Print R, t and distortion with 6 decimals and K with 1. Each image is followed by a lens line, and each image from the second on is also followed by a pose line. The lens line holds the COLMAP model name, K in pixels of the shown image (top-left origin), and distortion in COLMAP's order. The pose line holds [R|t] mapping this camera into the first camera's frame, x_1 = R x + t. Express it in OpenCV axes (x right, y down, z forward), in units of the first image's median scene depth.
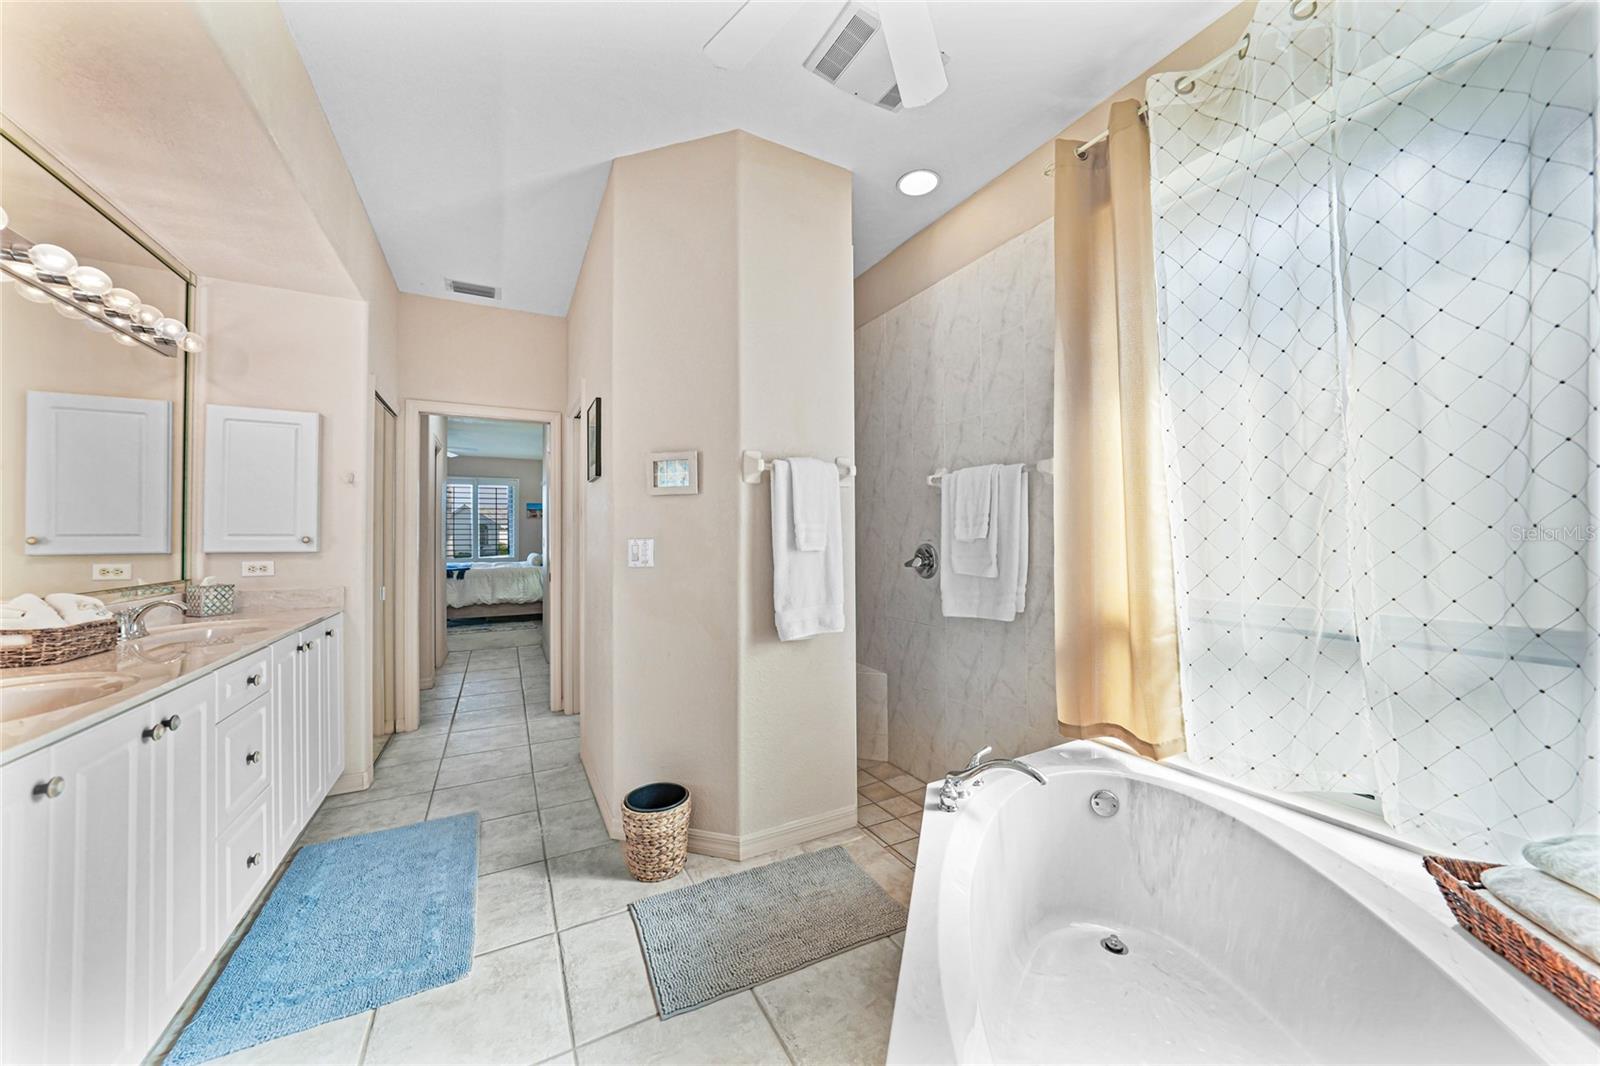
lens RADIAL K [[561.9, 0, 807.4], [0, 561.9, 528.6], [0, 0, 1]] dist [-0.017728, 0.000082]
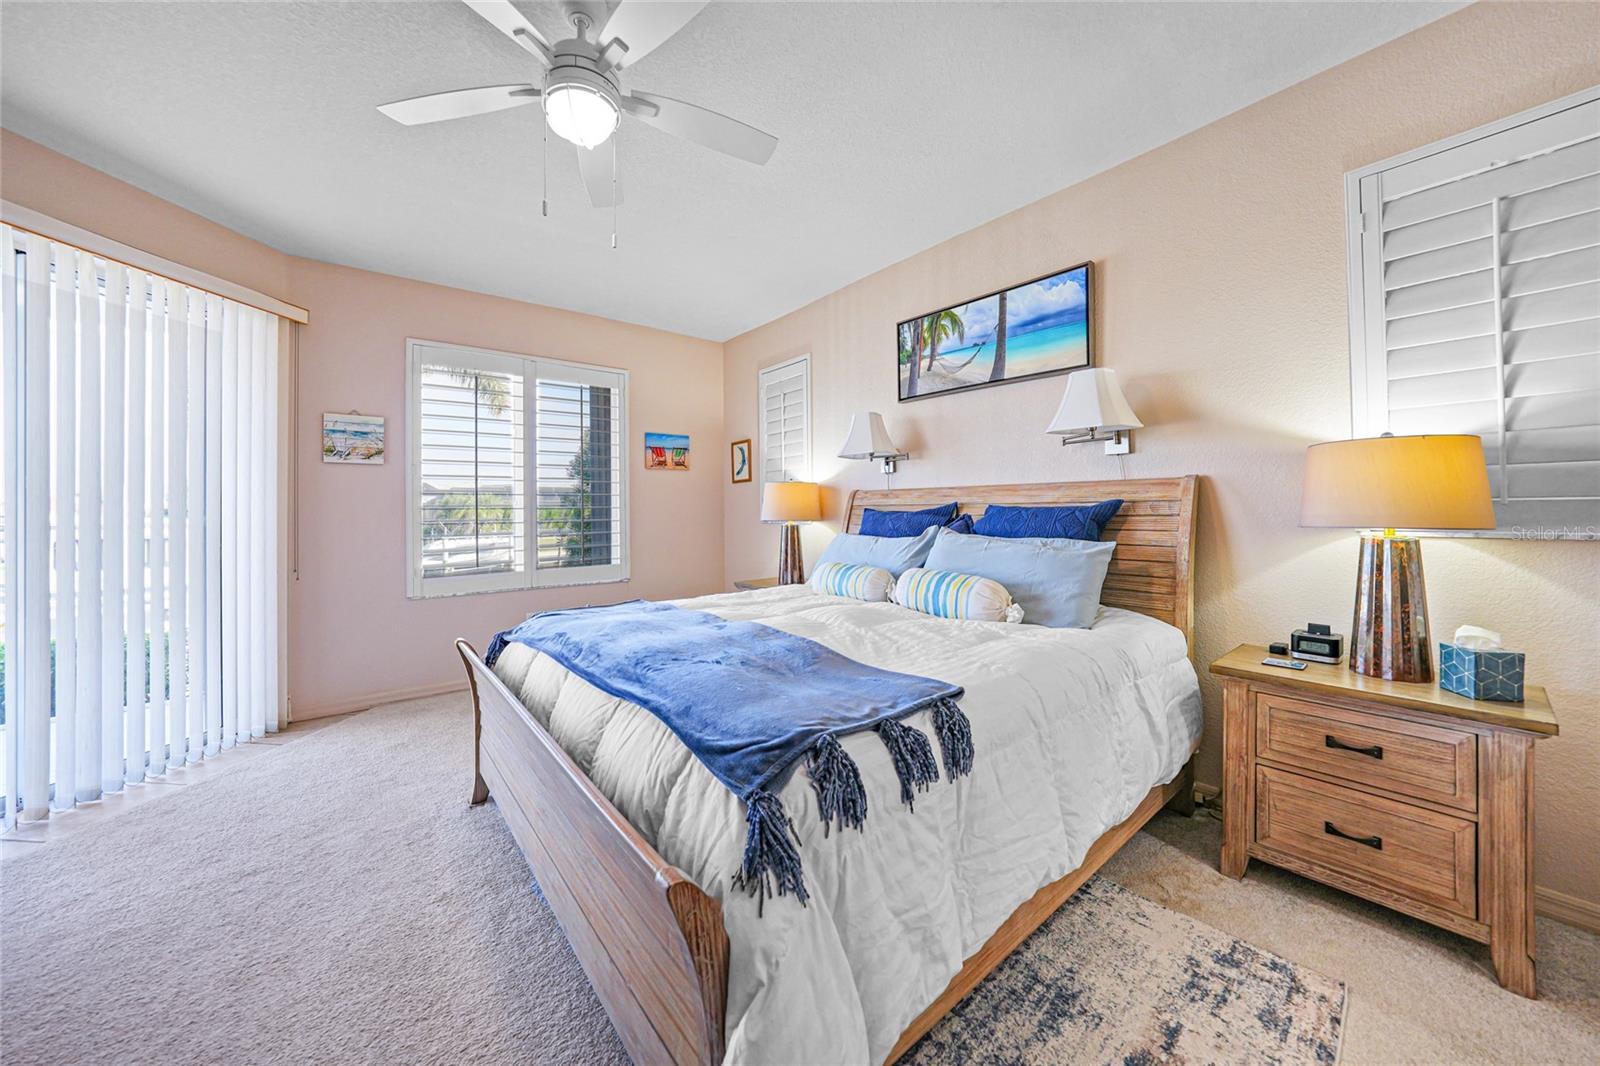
lens RADIAL K [[552.5, 0, 793.4], [0, 552.5, 506.8], [0, 0, 1]] dist [-0.018051, 0.000183]
pose [[0.985611, -0.008367, 0.168823, -0.673531], [0.007851, 0.999962, 0.003724, 0.013681], [-0.168847, -0.002345, 0.985639, 0.826926]]
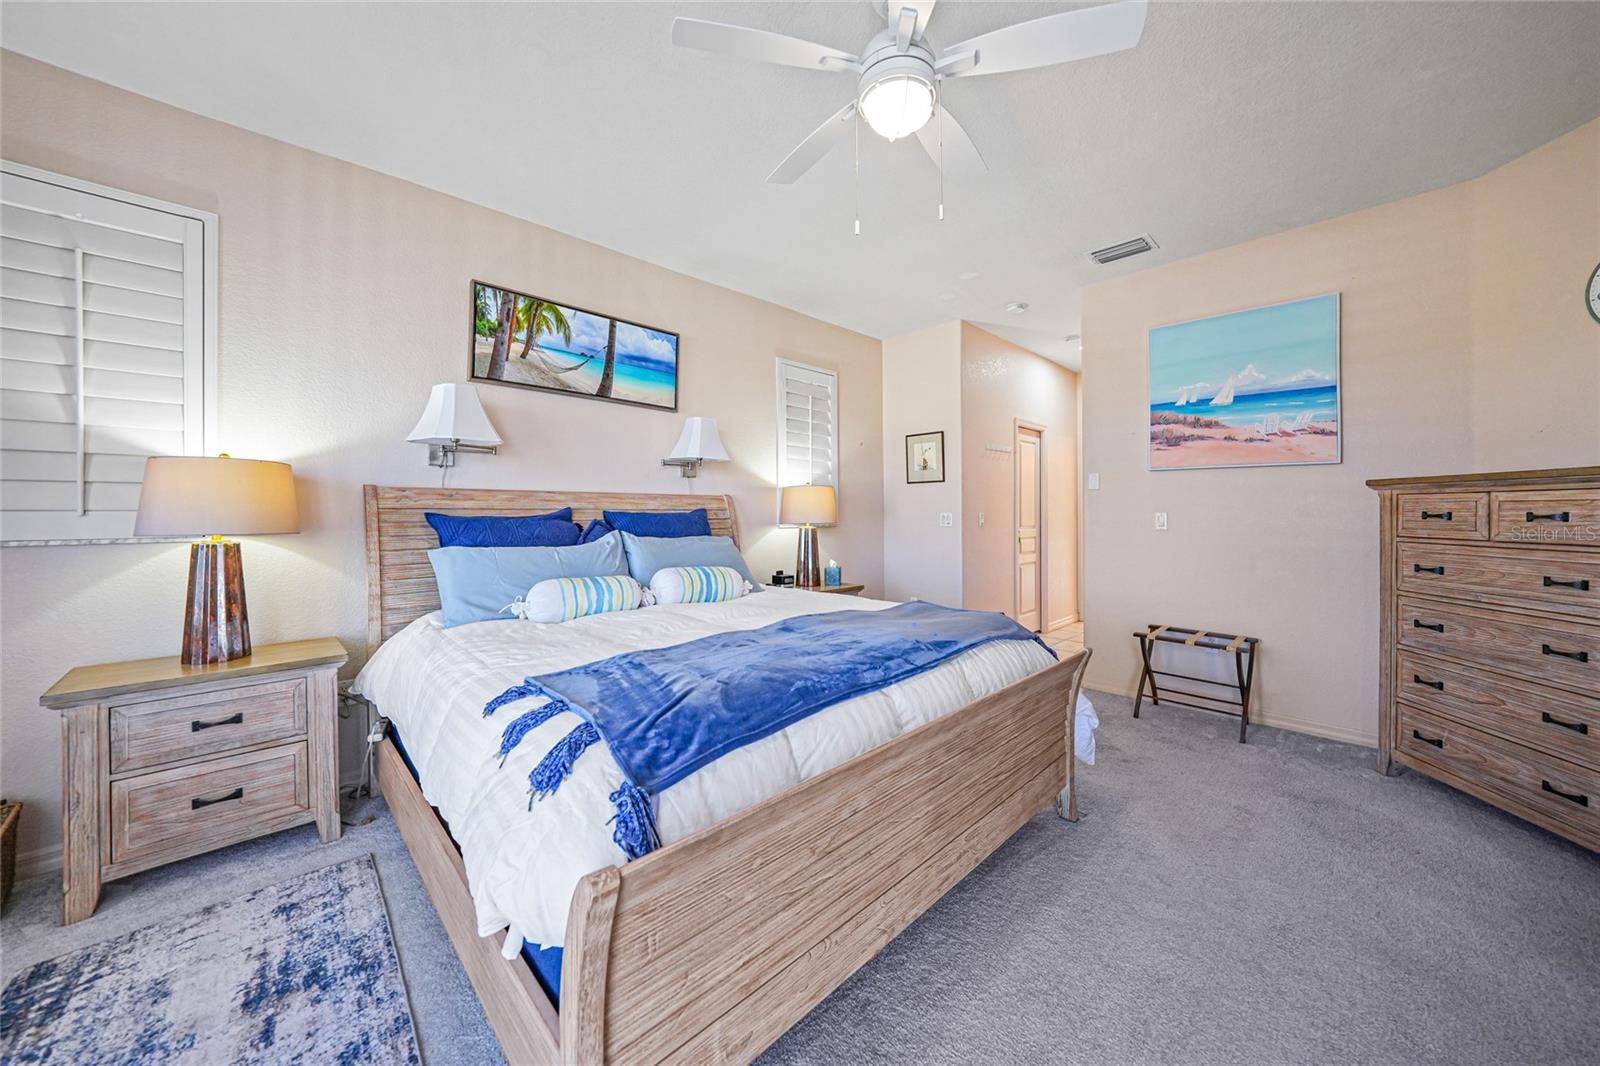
lens RADIAL K [[567.3, 0, 796.5], [0, 567.3, 510.2], [0, 0, 1]] dist [-0.019423, -0.000018]
pose [[-0.243917, -0.000956, 0.969796, -0.917402], [-0.012992, 0.999913, -0.002282, 0.013602], [-0.969709, -0.013156, -0.243908, 1.139890]]
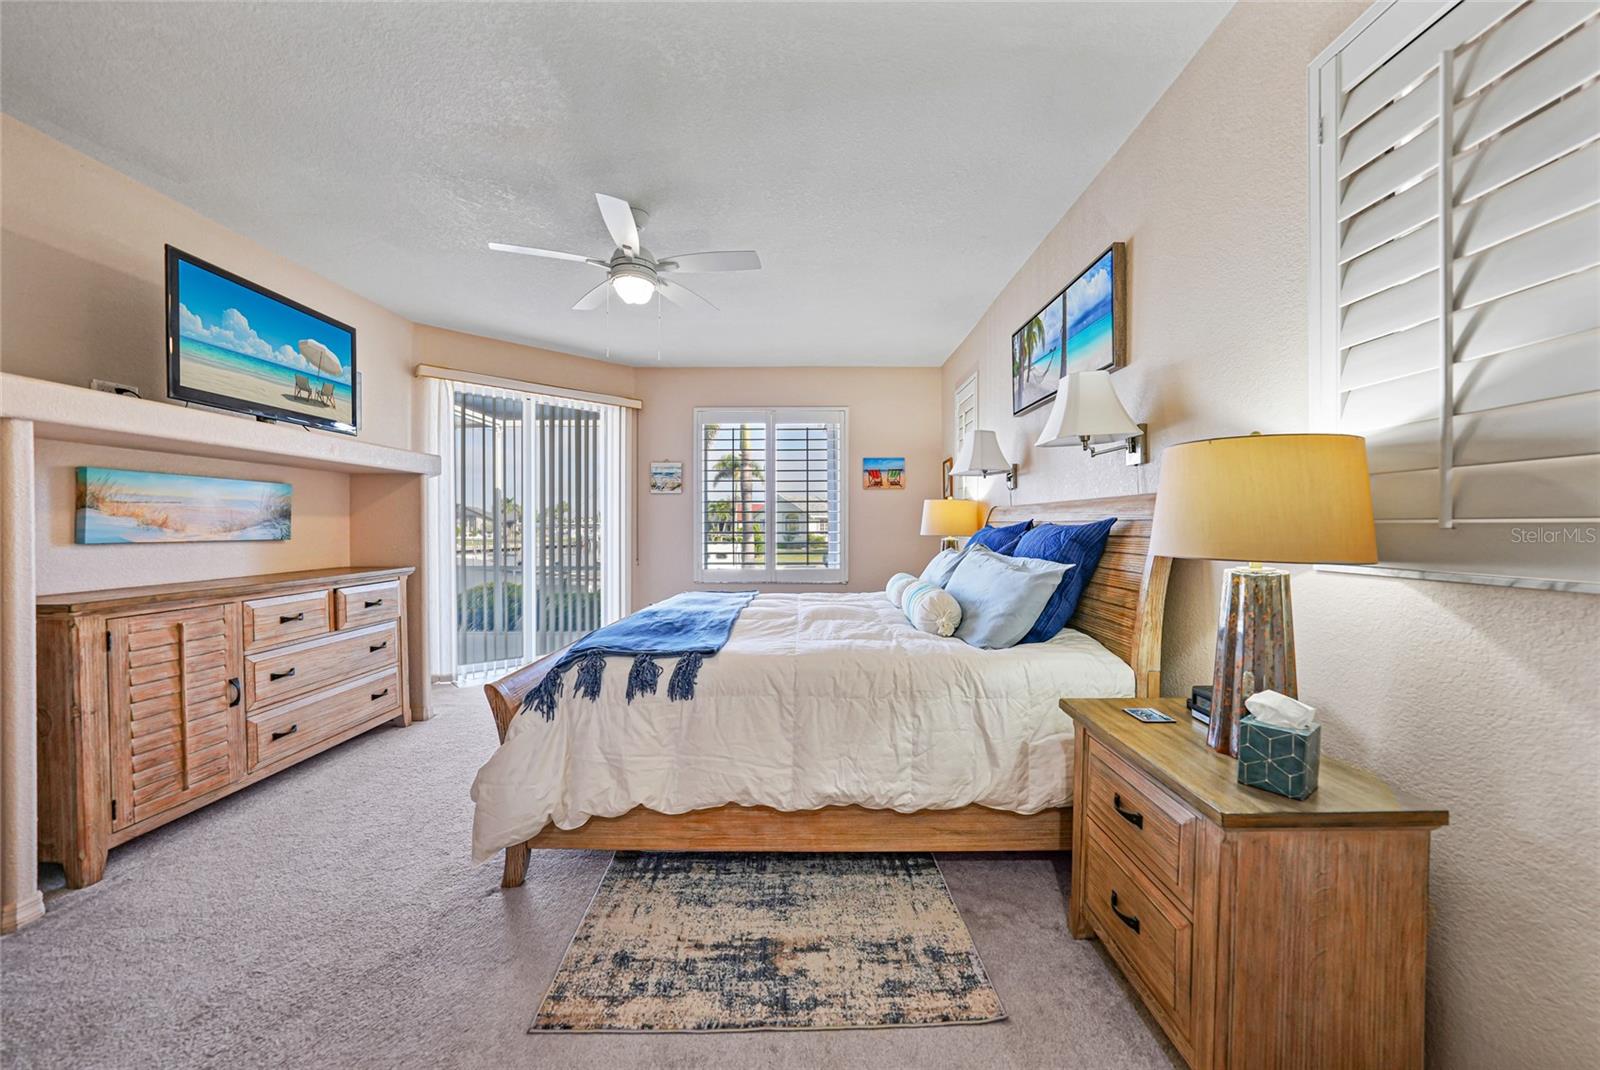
lens RADIAL K [[561.9, 0, 807.4], [0, 561.9, 530.6], [0, 0, 1]] dist [-0.017728, 0.000082]
pose [[0.874150, 0.004021, -0.485639, -0.438920], [0.005336, 0.999826, 0.017883, 0.012683], [0.485626, -0.018224, 0.873976, 0.786288]]
